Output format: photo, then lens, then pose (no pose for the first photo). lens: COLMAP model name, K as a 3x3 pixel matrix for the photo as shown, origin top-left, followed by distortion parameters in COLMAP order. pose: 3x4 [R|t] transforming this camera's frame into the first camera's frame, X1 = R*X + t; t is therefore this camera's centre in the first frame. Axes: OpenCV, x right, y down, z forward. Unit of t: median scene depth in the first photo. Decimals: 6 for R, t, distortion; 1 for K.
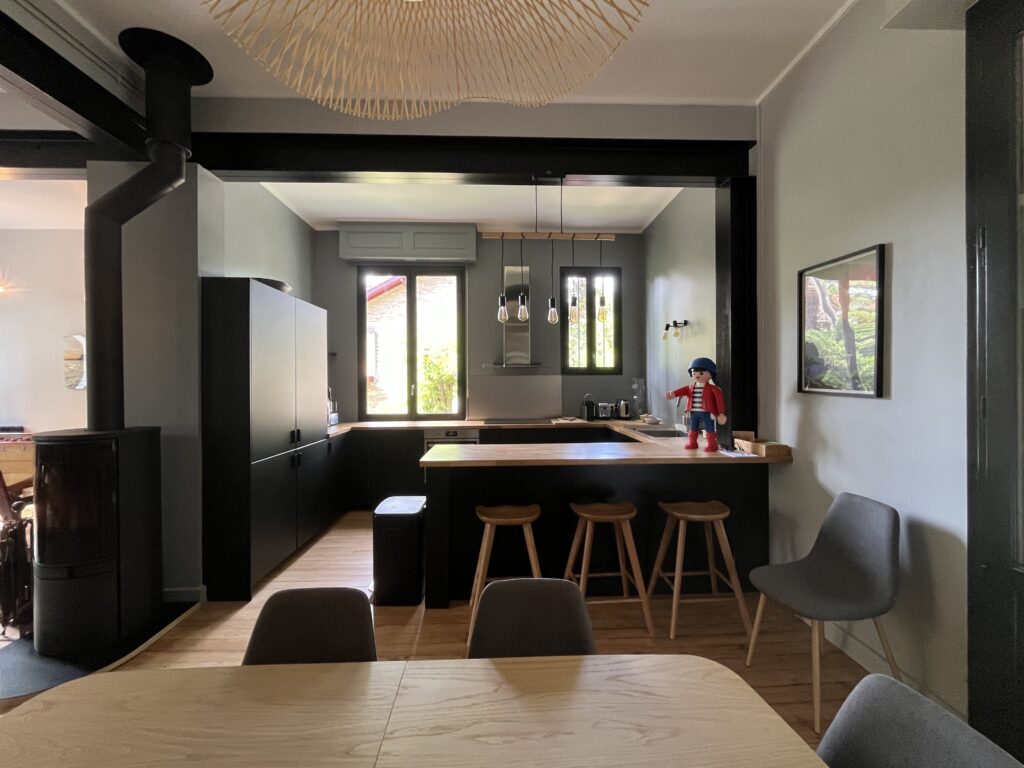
lens RADIAL K [[420.5, 0, 513.1], [0, 420.5, 381.0], [0, 0, 1]] dist [-0.001740, 0.000520]
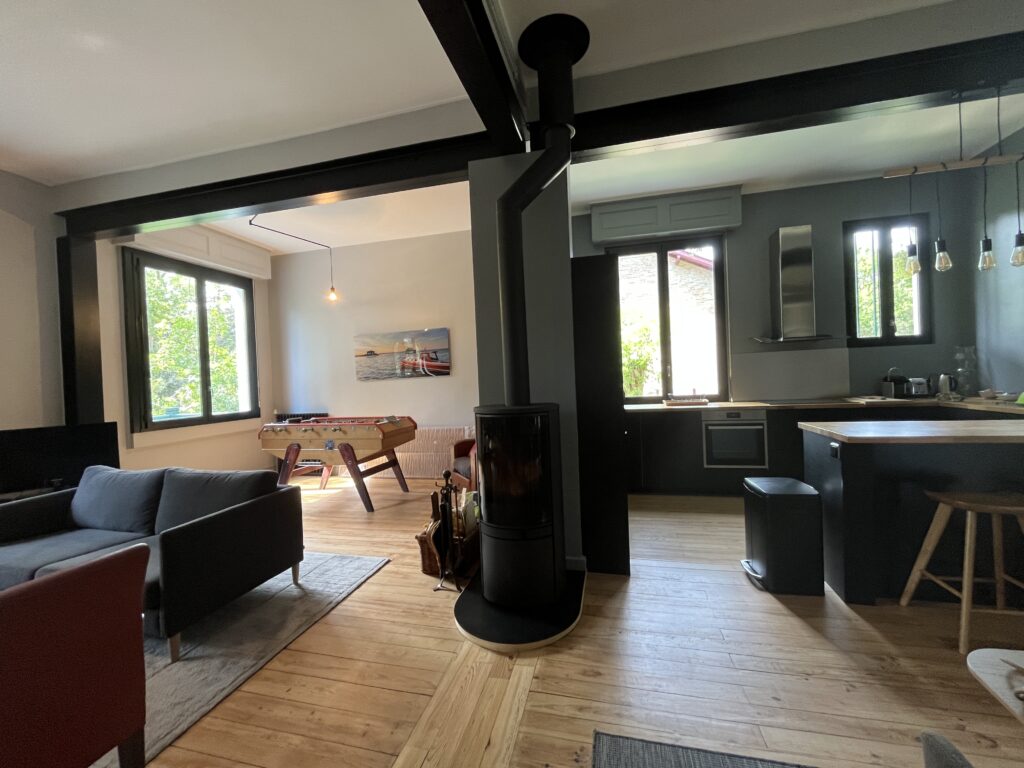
lens RADIAL K [[420.5, 0, 513.3], [0, 420.5, 380.5], [0, 0, 1]] dist [-0.001740, 0.000520]
pose [[0.961296, -0.030869, -0.273784, -0.538994], [0.036265, 0.999235, 0.014671, 0.027686], [0.273121, -0.024032, 0.961679, -0.030585]]
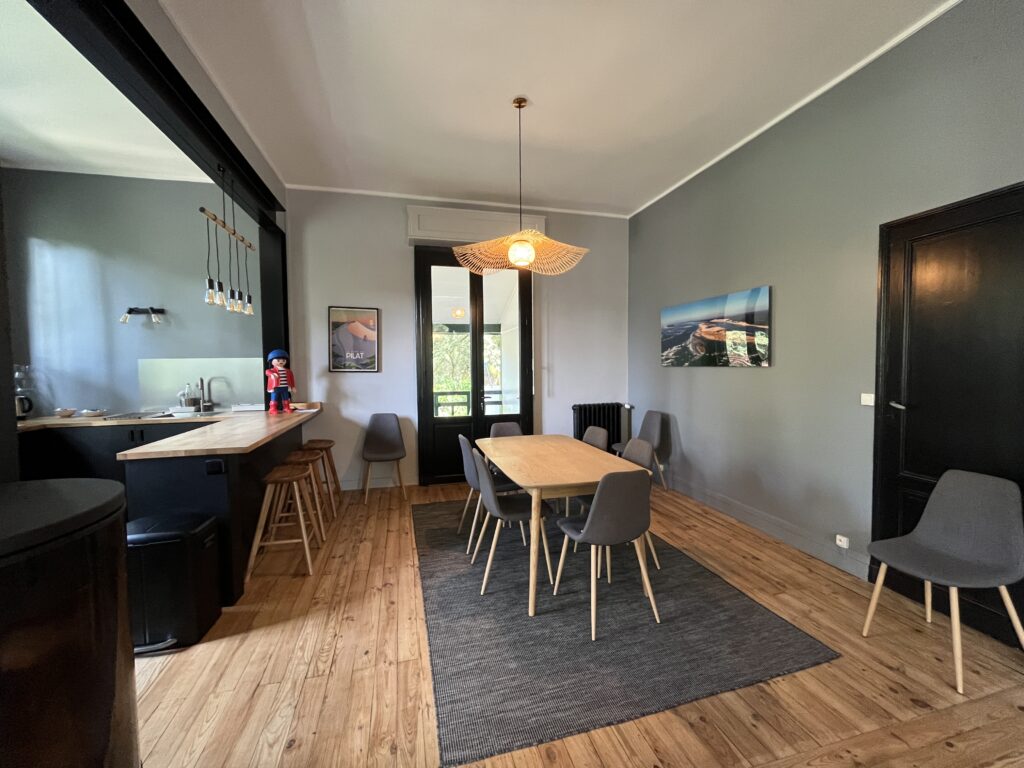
lens RADIAL K [[420.5, 0, 513.2], [0, 420.5, 382.4], [0, 0, 1]] dist [-0.001740, 0.000520]
pose [[-0.216586, -0.037695, 0.975535, -1.078150], [0.009629, 0.999123, 0.040744, 0.005565], [-0.976216, 0.018218, -0.216034, 0.503839]]
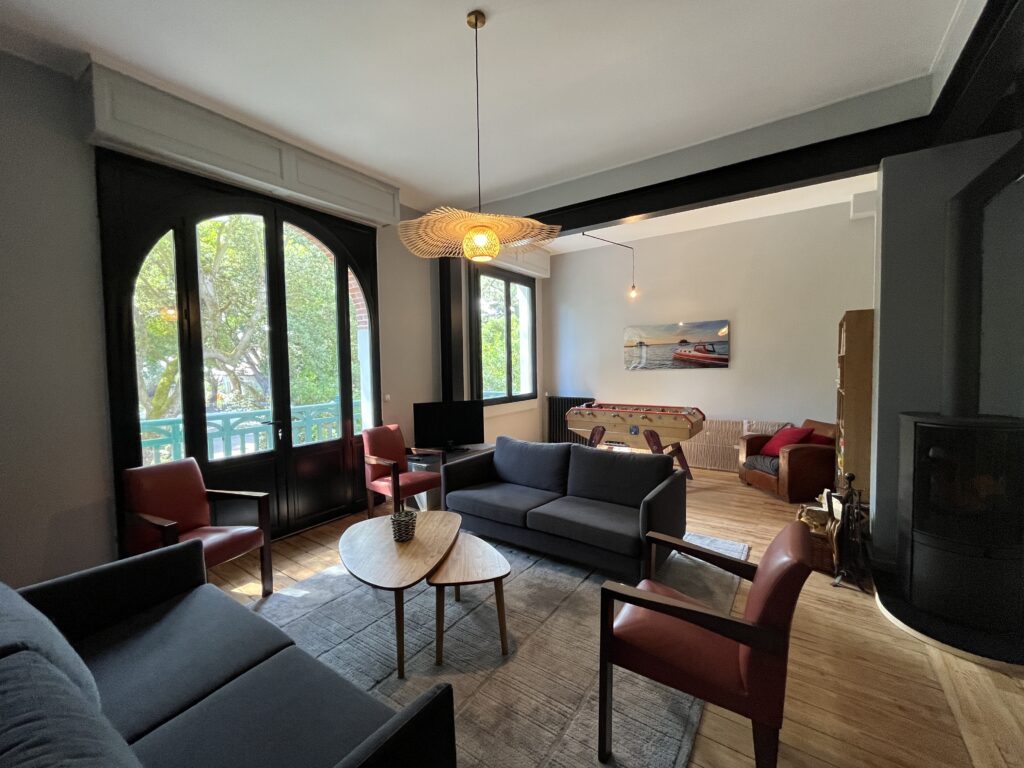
lens RADIAL K [[420.5, 0, 510.5], [0, 420.5, 381.4], [0, 0, 1]] dist [-0.001740, 0.000520]
pose [[0.797760, 0.020238, -0.602635, -0.973498], [0.012937, 0.998632, 0.050663, -0.025575], [0.602836, -0.048214, 0.796407, -0.371743]]
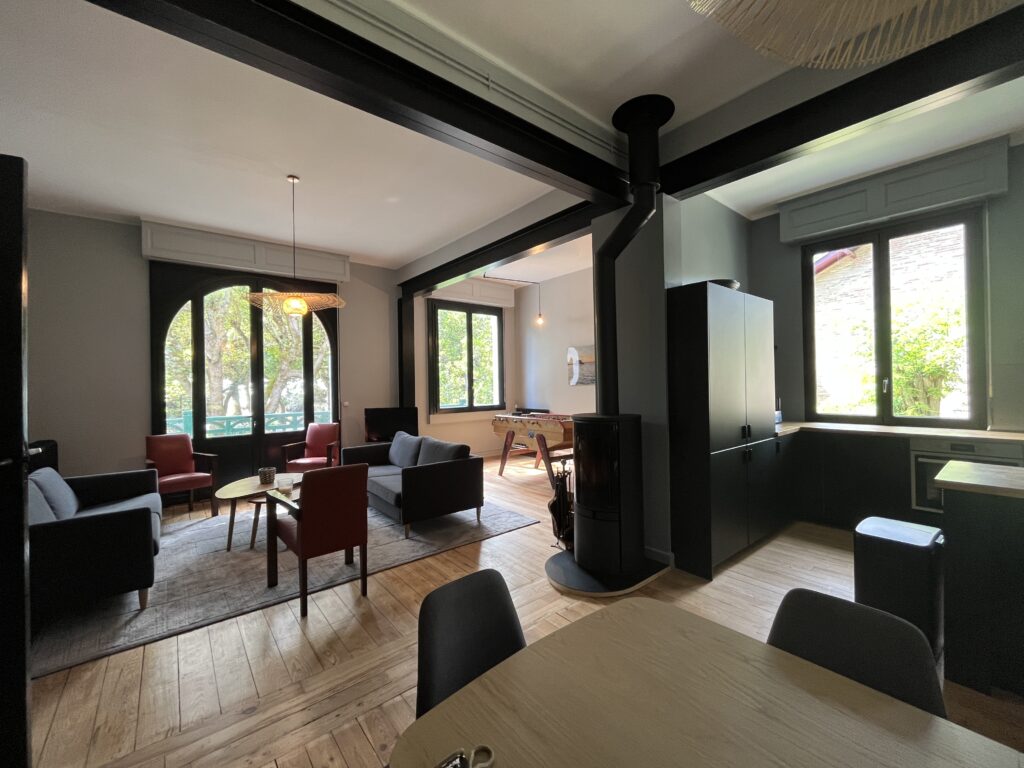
lens RADIAL K [[420.5, 0, 513.1], [0, 420.5, 380.5], [0, 0, 1]] dist [-0.001740, 0.000520]
pose [[0.608283, -0.009862, -0.793659, -0.065801], [0.015085, 0.999886, -0.000863, 0.002638], [0.793577, -0.011448, 0.608362, -0.046891]]
